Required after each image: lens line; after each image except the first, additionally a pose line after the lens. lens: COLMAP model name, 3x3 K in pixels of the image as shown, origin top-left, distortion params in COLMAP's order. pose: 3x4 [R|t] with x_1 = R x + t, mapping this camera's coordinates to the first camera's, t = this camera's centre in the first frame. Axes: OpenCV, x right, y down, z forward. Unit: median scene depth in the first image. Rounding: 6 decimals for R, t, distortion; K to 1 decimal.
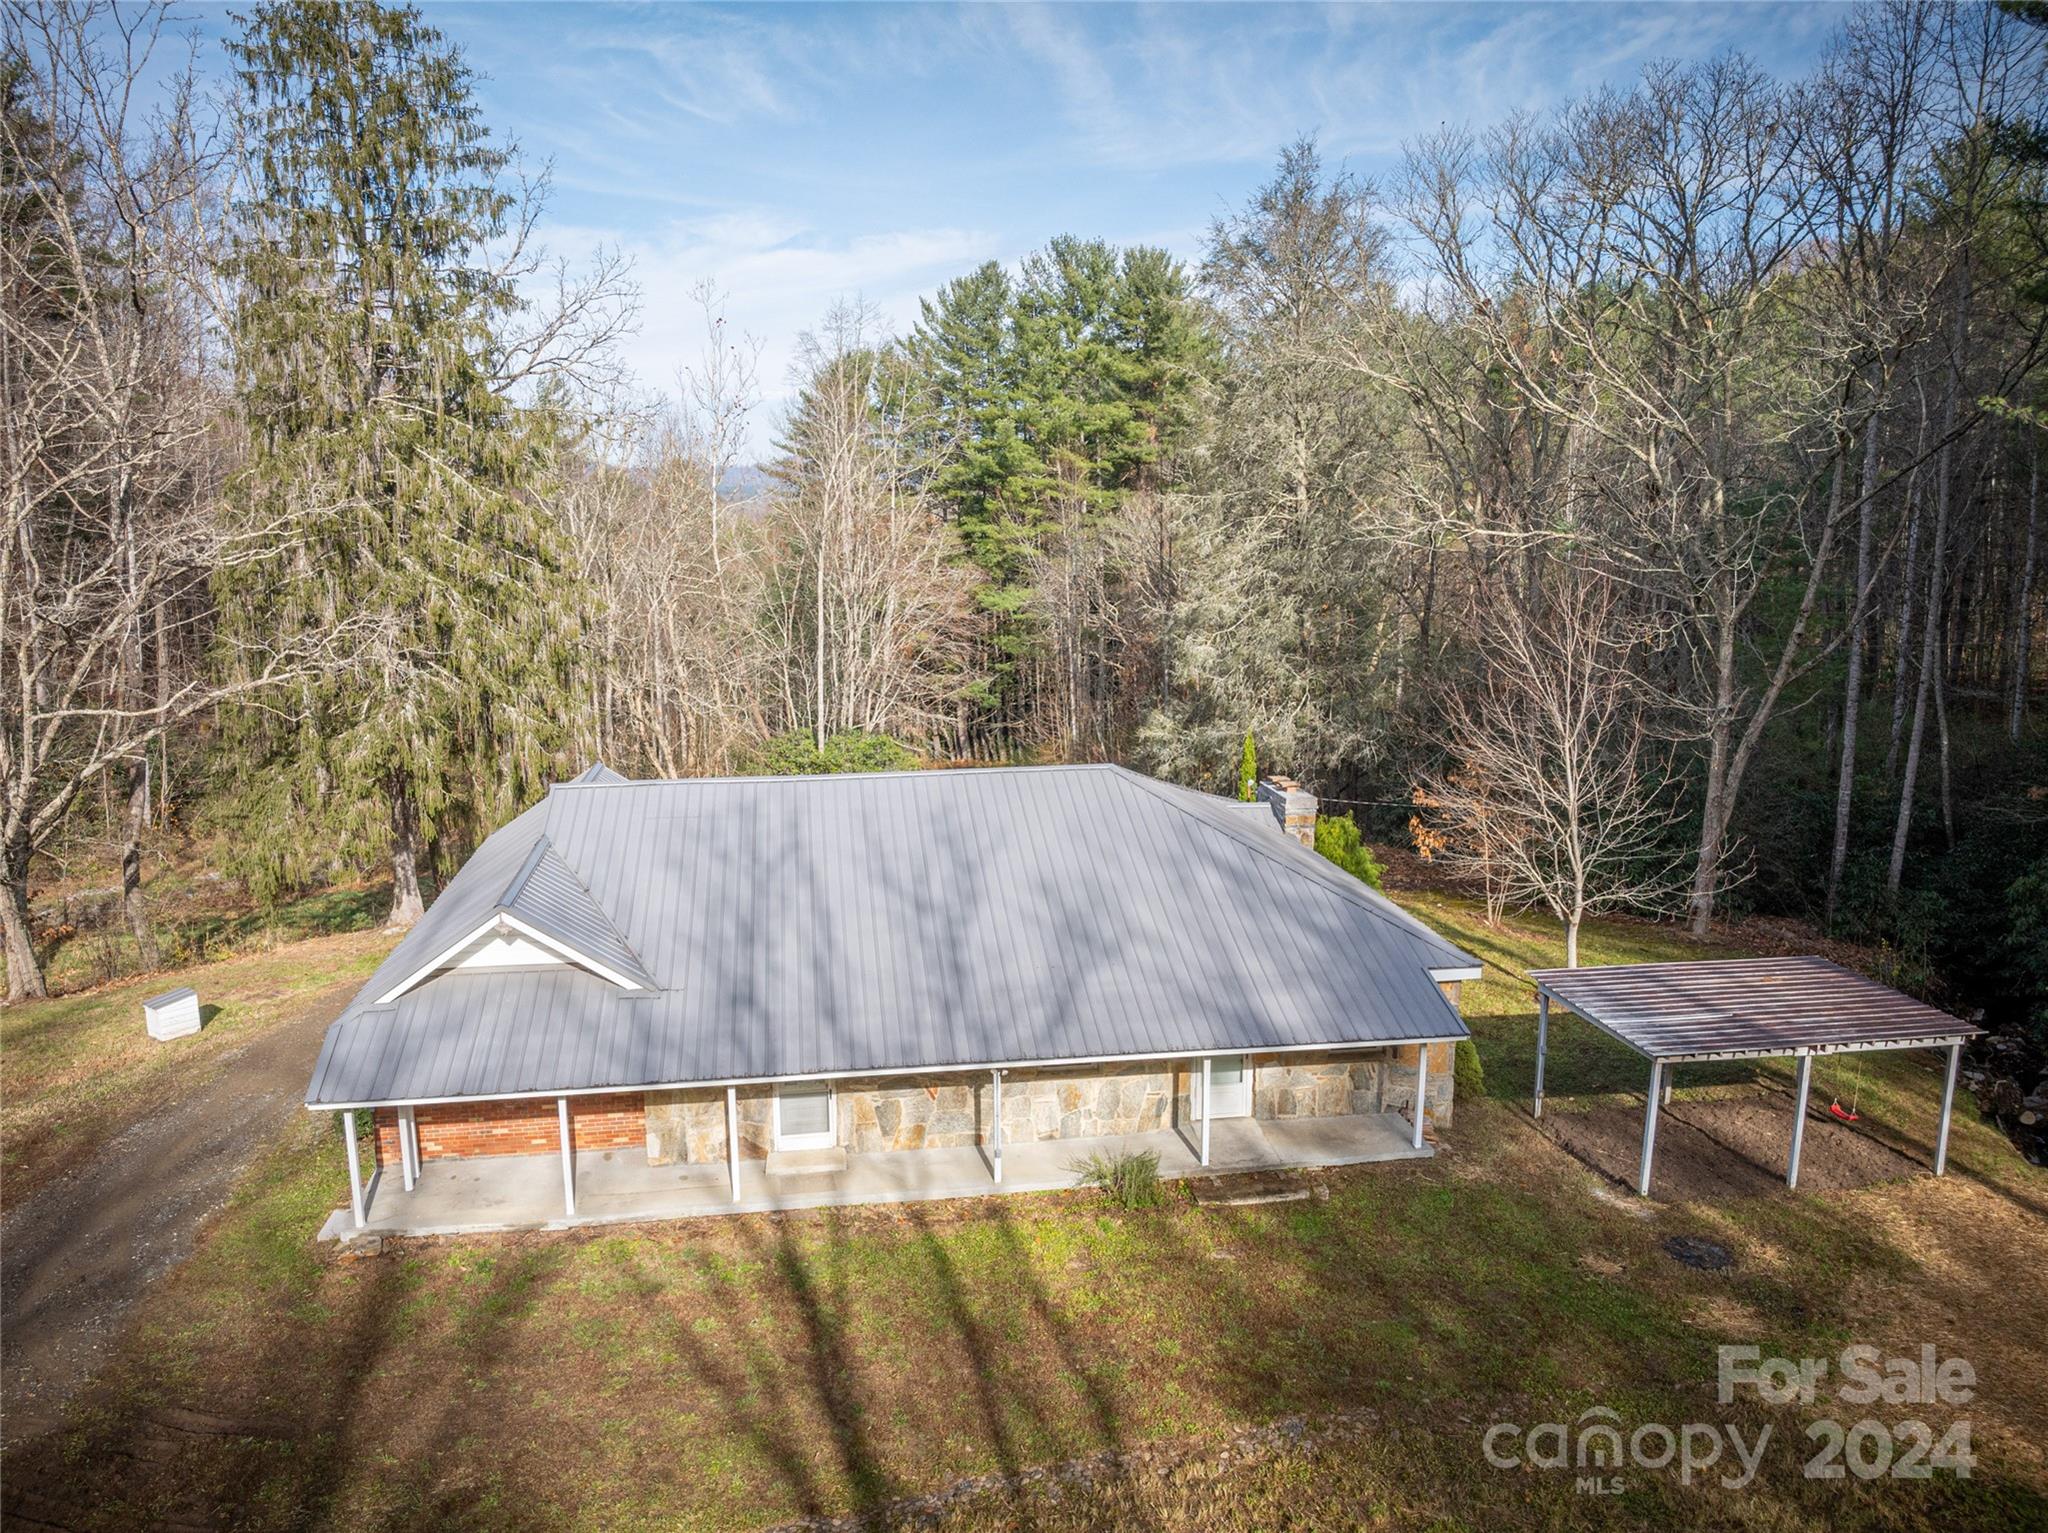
lens RADIAL K [[1445.9, 0, 1017.2], [0, 1445.9, 751.7], [0, 0, 1]] dist [-0.034219, -0.001896]
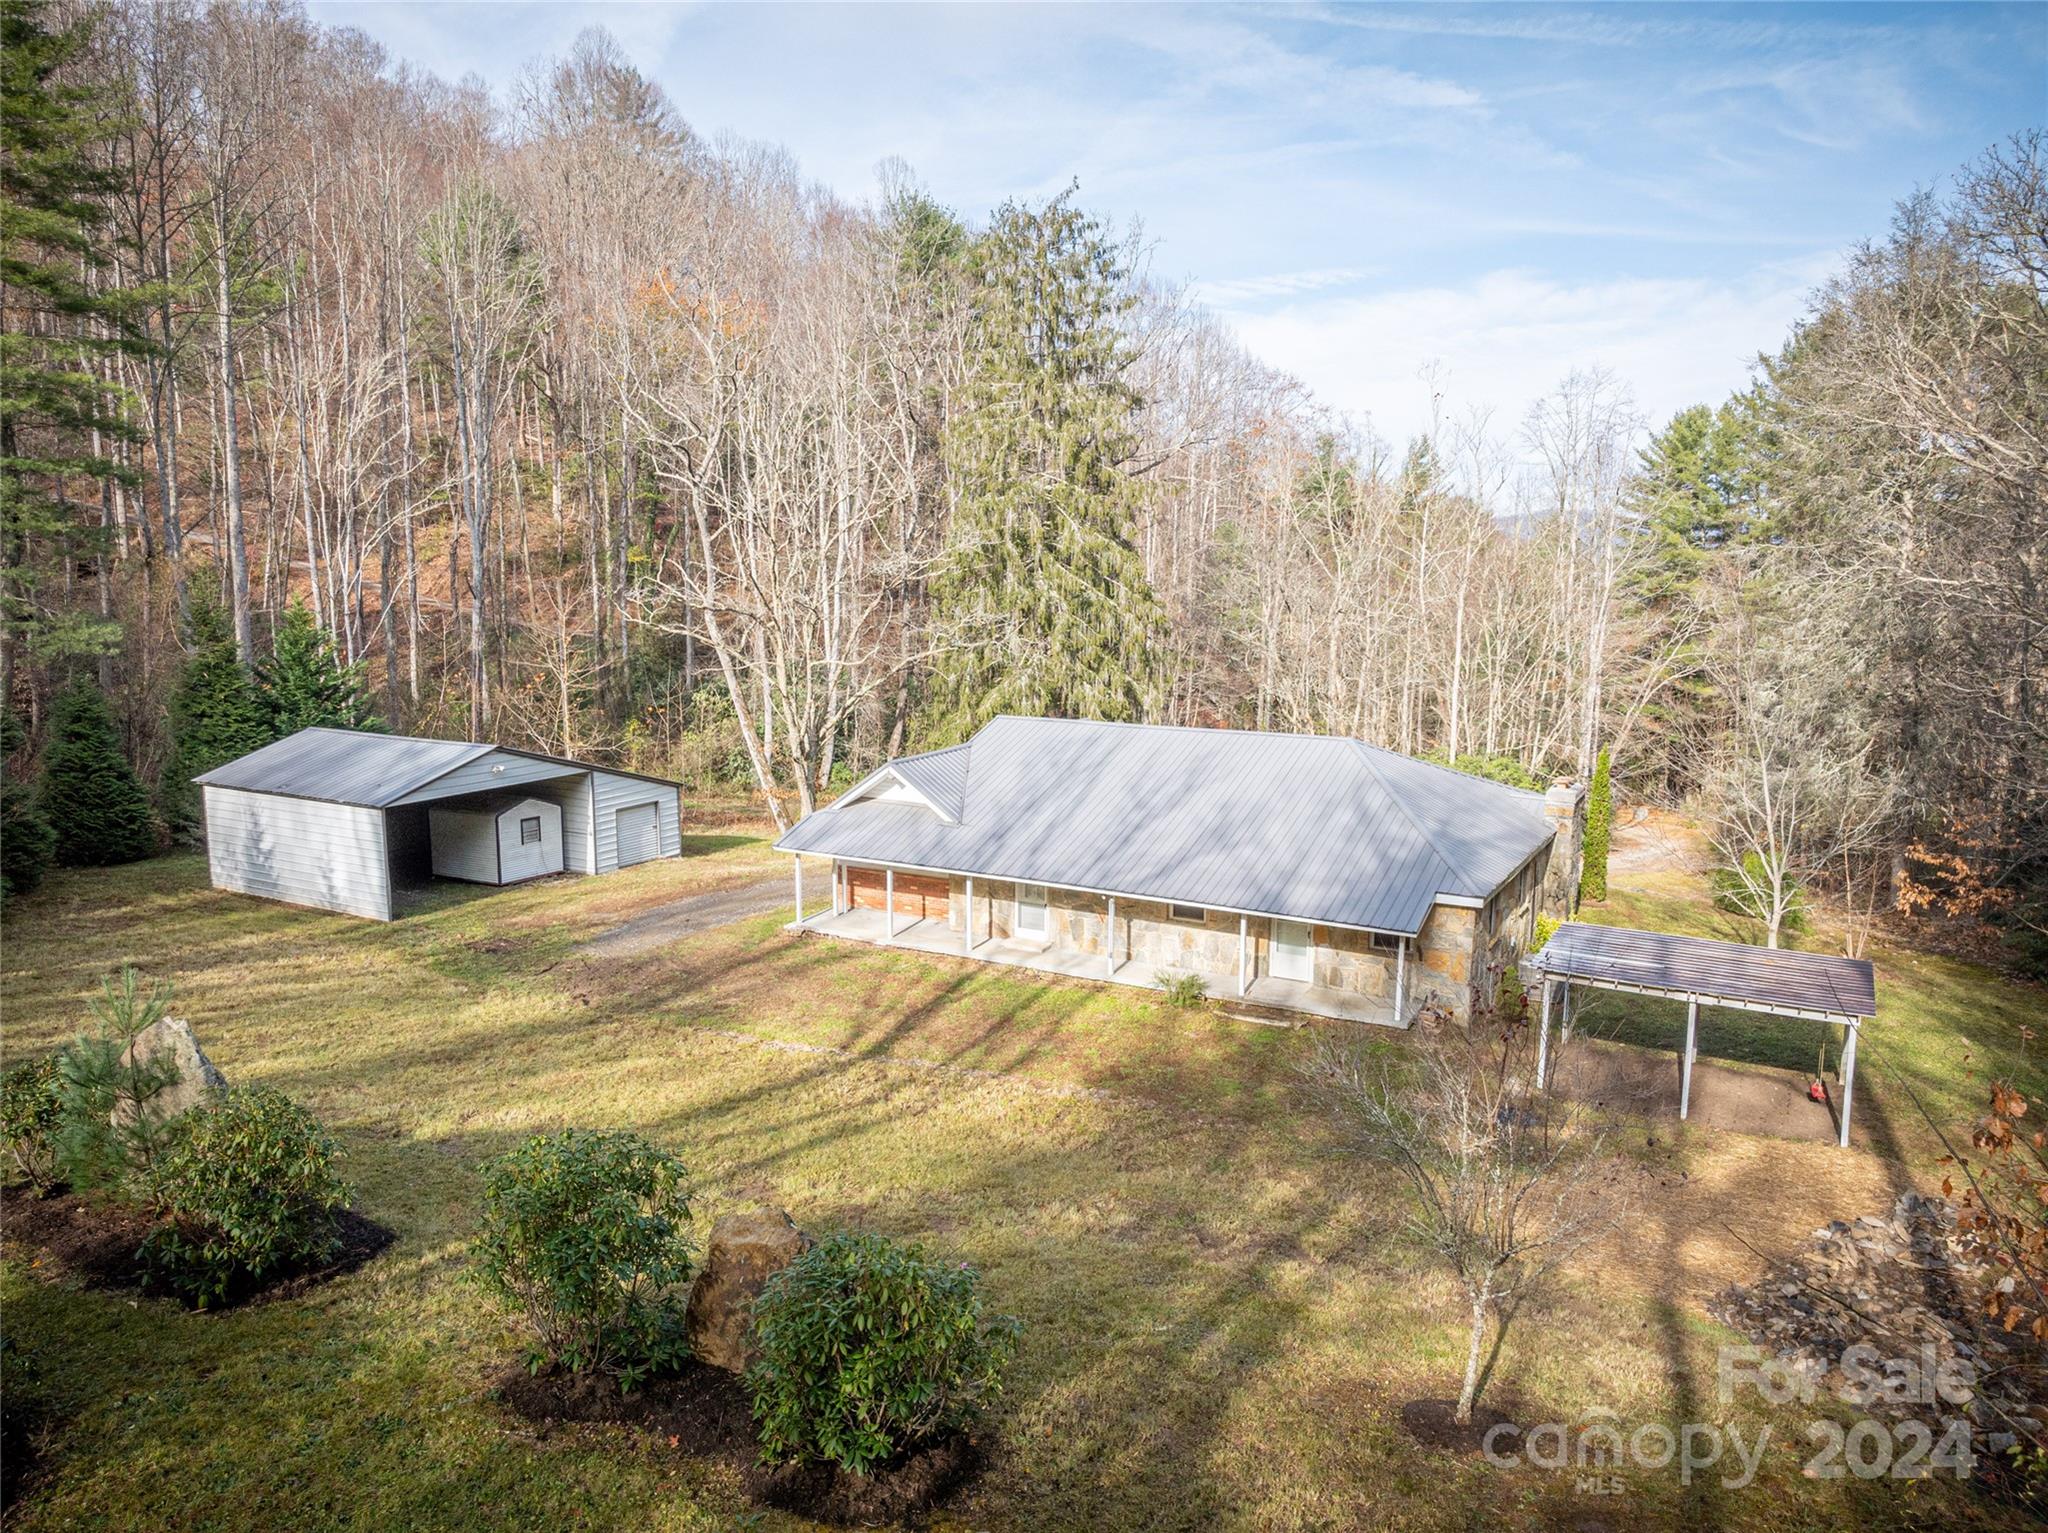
lens RADIAL K [[1445.9, 0, 1042.5], [0, 1445.9, 772.3], [0, 0, 1]] dist [-0.034219, -0.001896]
pose [[0.784635, 0.099673, -0.611893, 0.878921], [-0.116444, 0.993119, 0.012455, 0.074984], [0.608924, 0.061479, 0.790842, -0.290198]]
